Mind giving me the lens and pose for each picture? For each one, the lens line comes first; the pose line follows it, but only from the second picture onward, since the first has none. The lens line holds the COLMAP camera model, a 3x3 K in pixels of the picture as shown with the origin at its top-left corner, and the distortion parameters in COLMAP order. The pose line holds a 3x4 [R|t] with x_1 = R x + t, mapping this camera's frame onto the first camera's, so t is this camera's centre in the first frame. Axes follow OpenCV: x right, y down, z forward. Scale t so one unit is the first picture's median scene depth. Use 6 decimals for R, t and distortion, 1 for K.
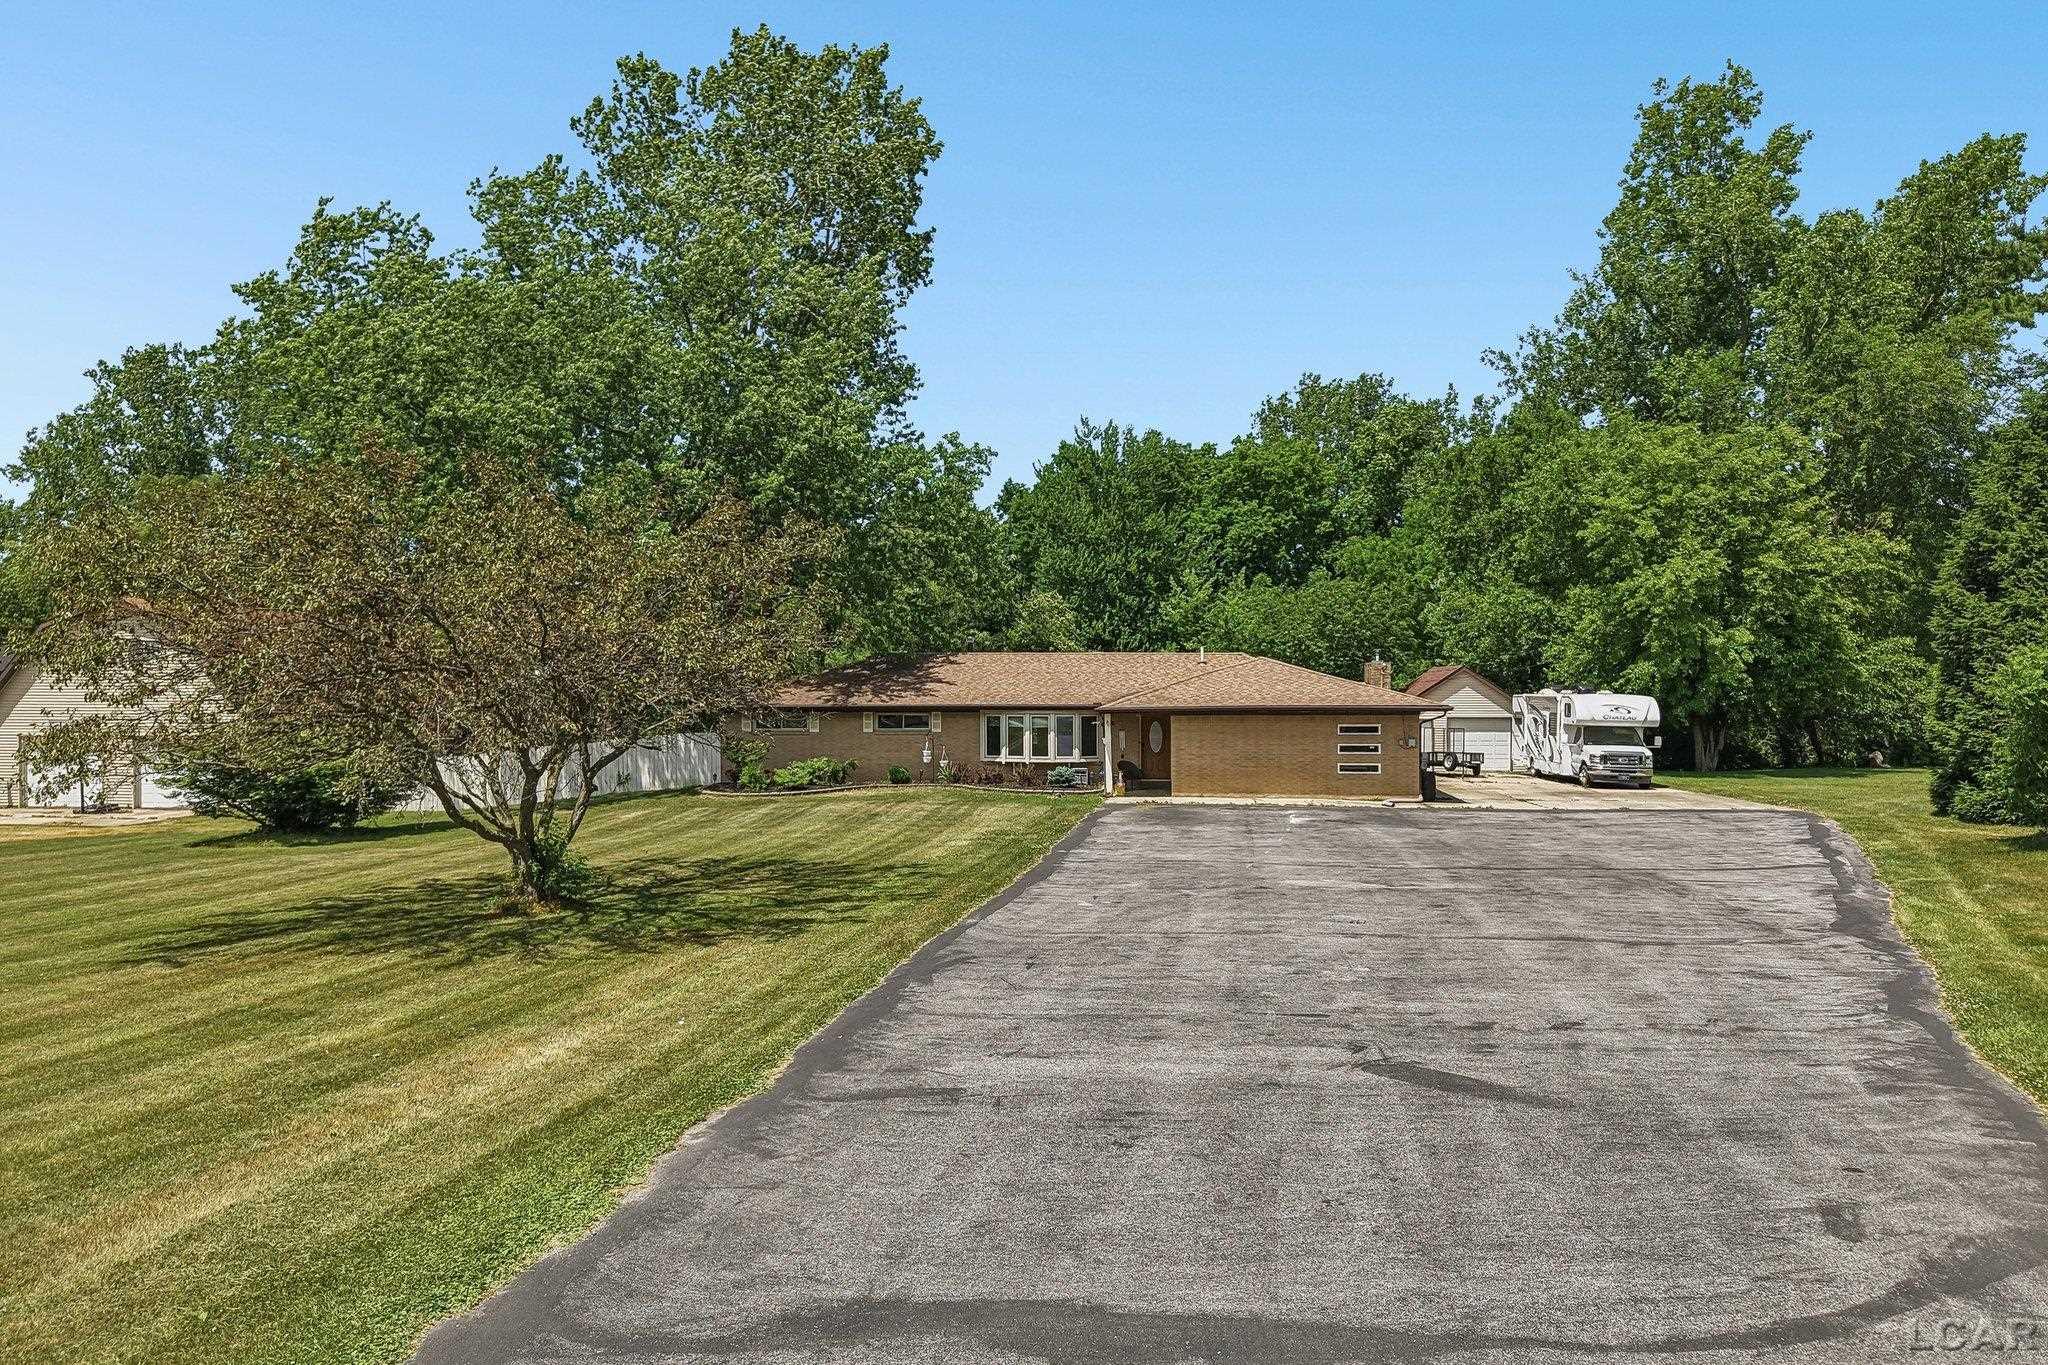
lens RADIAL K [[1362.9, 0, 1026.6], [0, 1362.9, 728.7], [0, 0, 1]] dist [-0.000694, -0.002068]
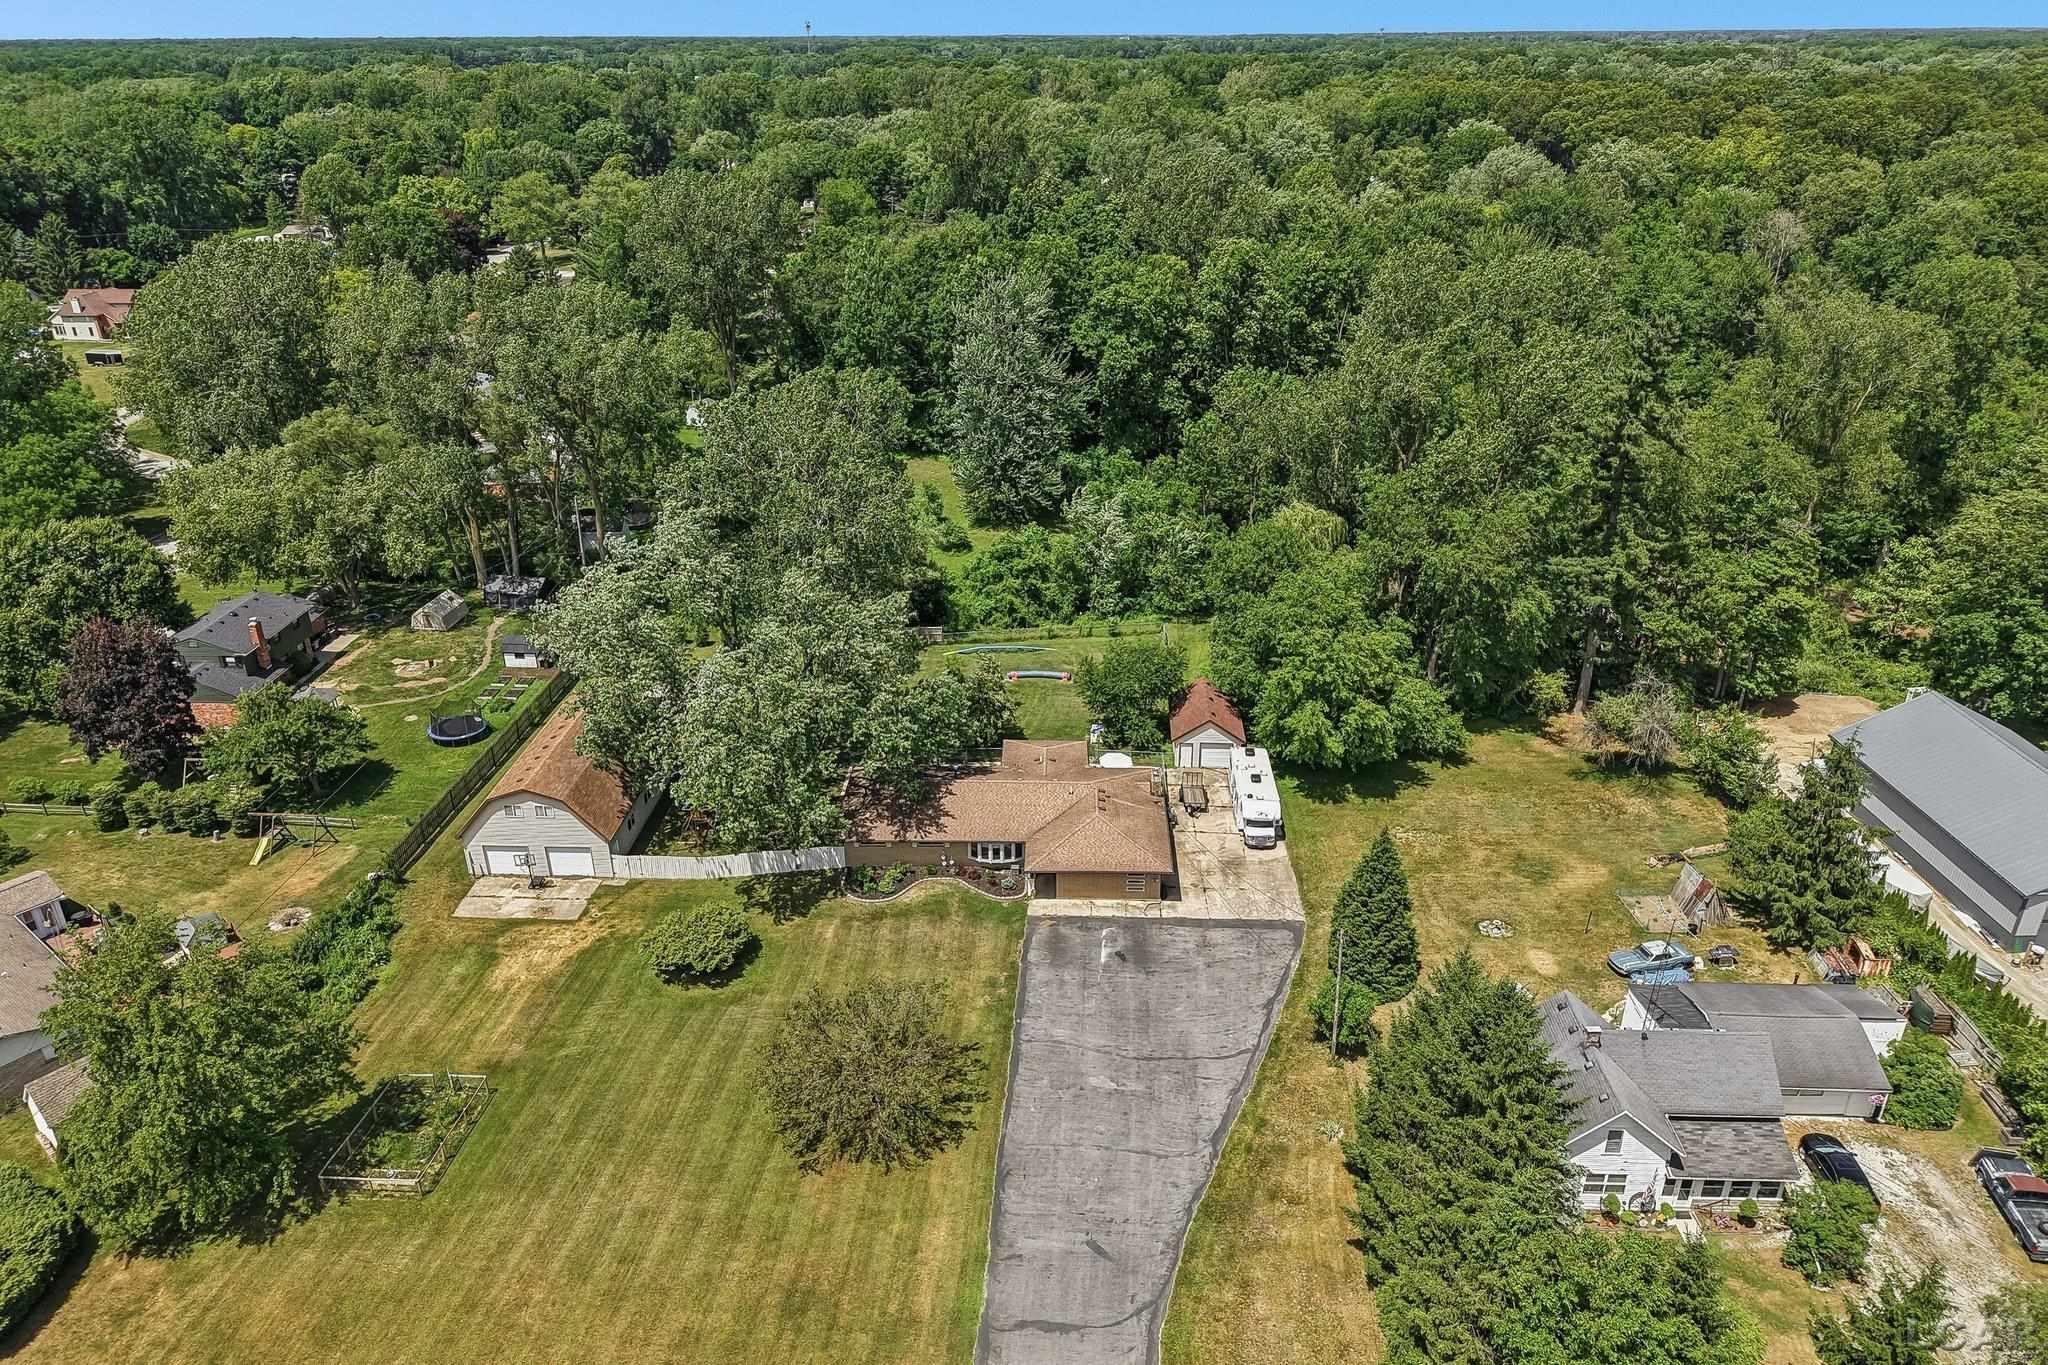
lens RADIAL K [[1371.5, 0, 1024.0], [0, 1371.5, 682.5], [0, 0, 1]] dist [0.021807, -0.015991]
pose [[0.996603, -0.031507, 0.076091, -0.102393], [-0.001350, 0.917552, 0.397614, -1.095562], [-0.082345, -0.396366, 0.914392, -0.878594]]
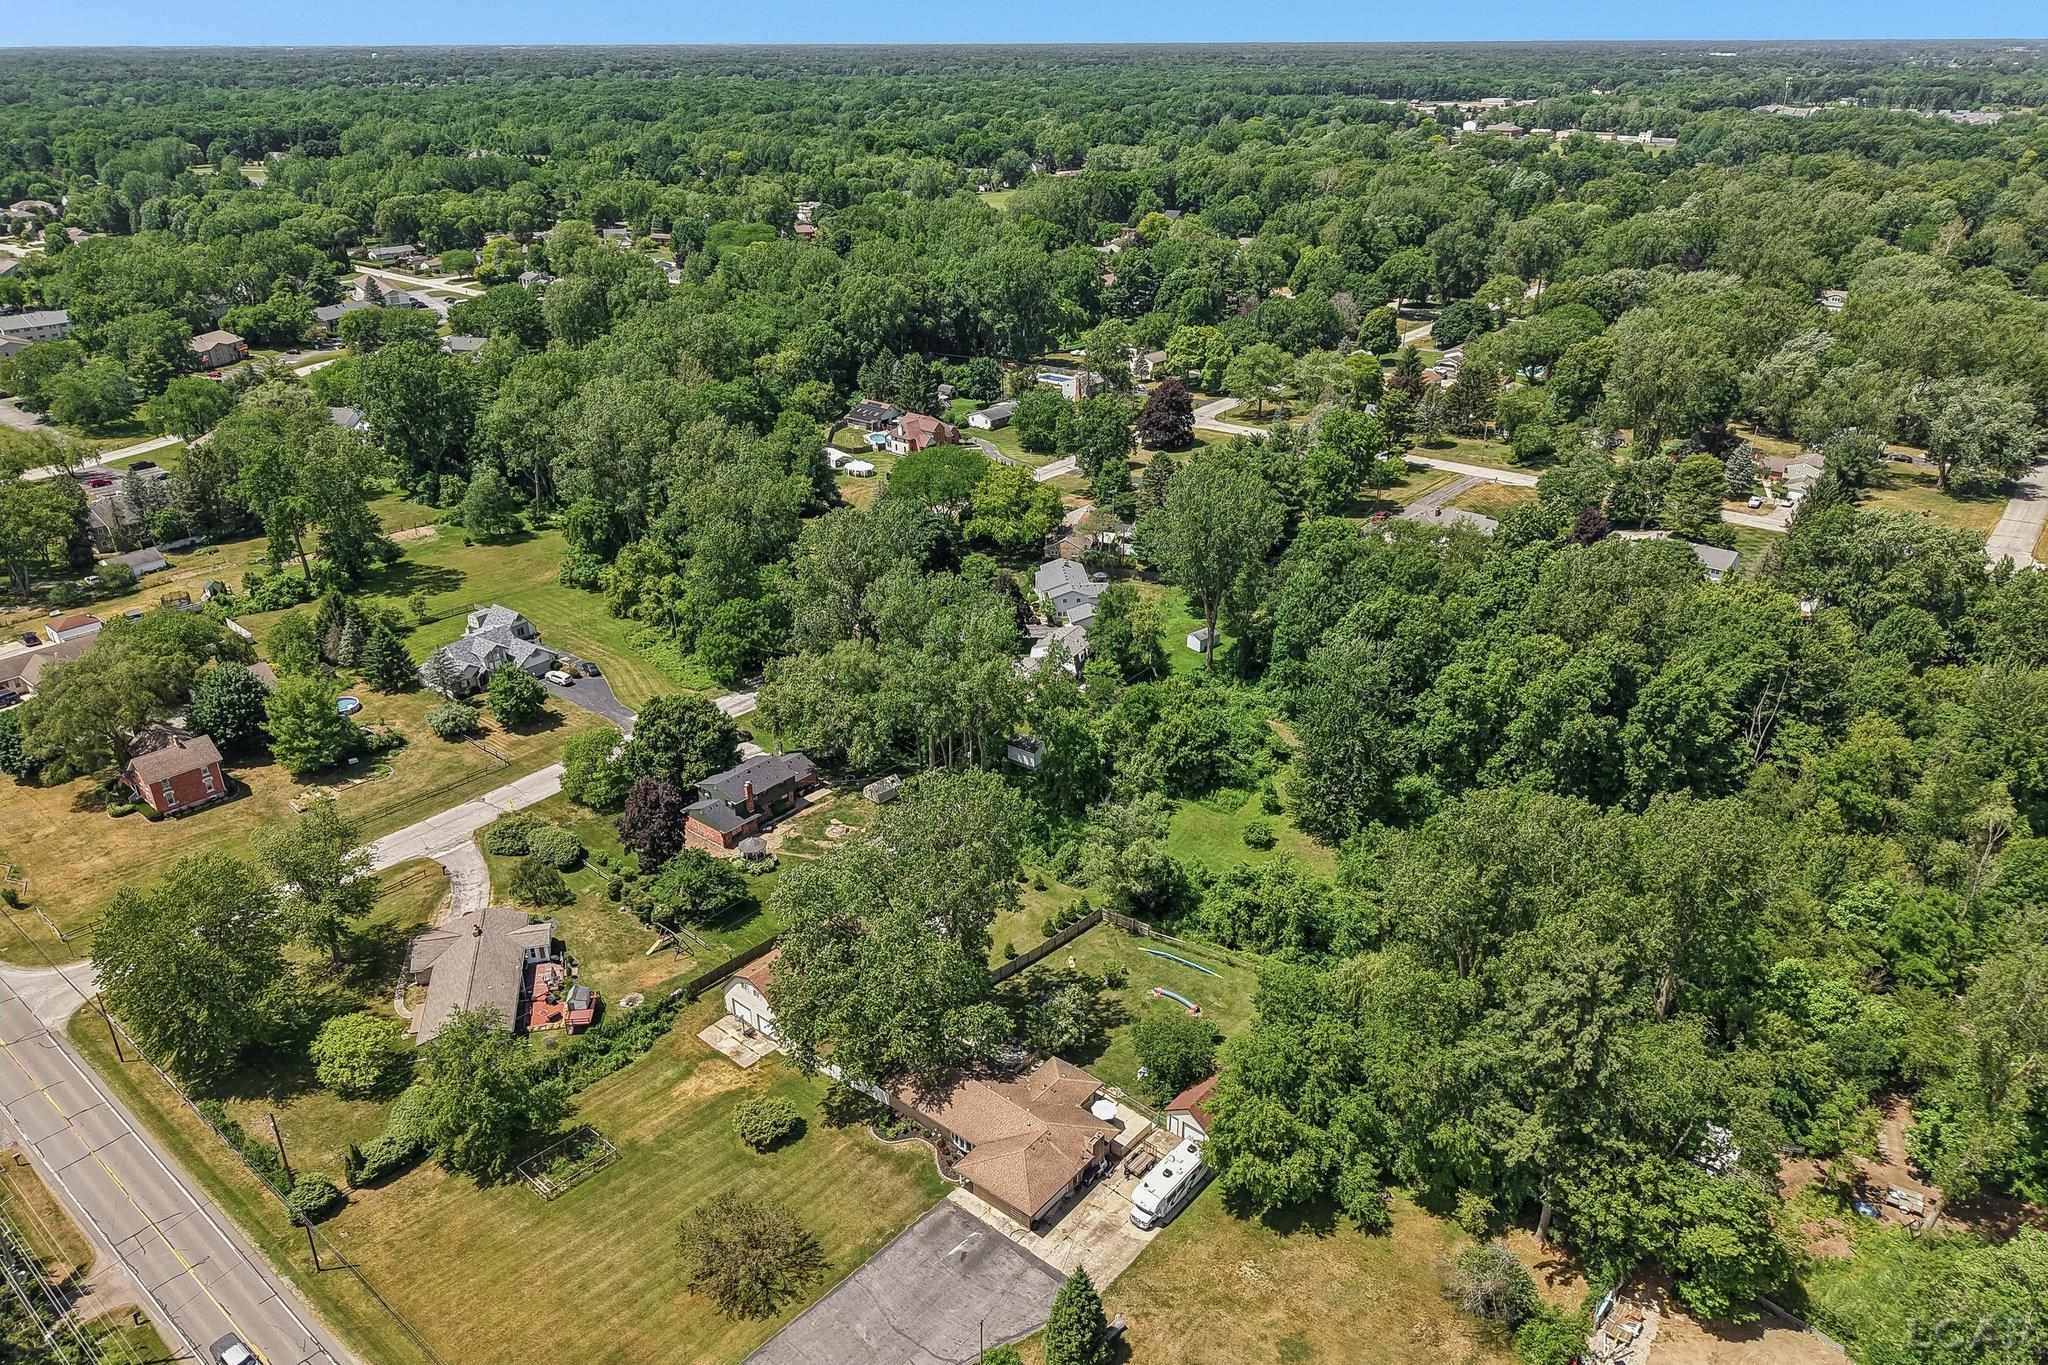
lens RADIAL K [[1371.5, 0, 1024.0], [0, 1371.5, 682.5], [0, 0, 1]] dist [0.021807, -0.015991]
pose [[0.839376, 0.238759, -0.488304, 1.406358], [-0.022015, 0.912556, 0.408358, -2.233652], [0.543104, -0.332016, 0.771235, -1.003031]]
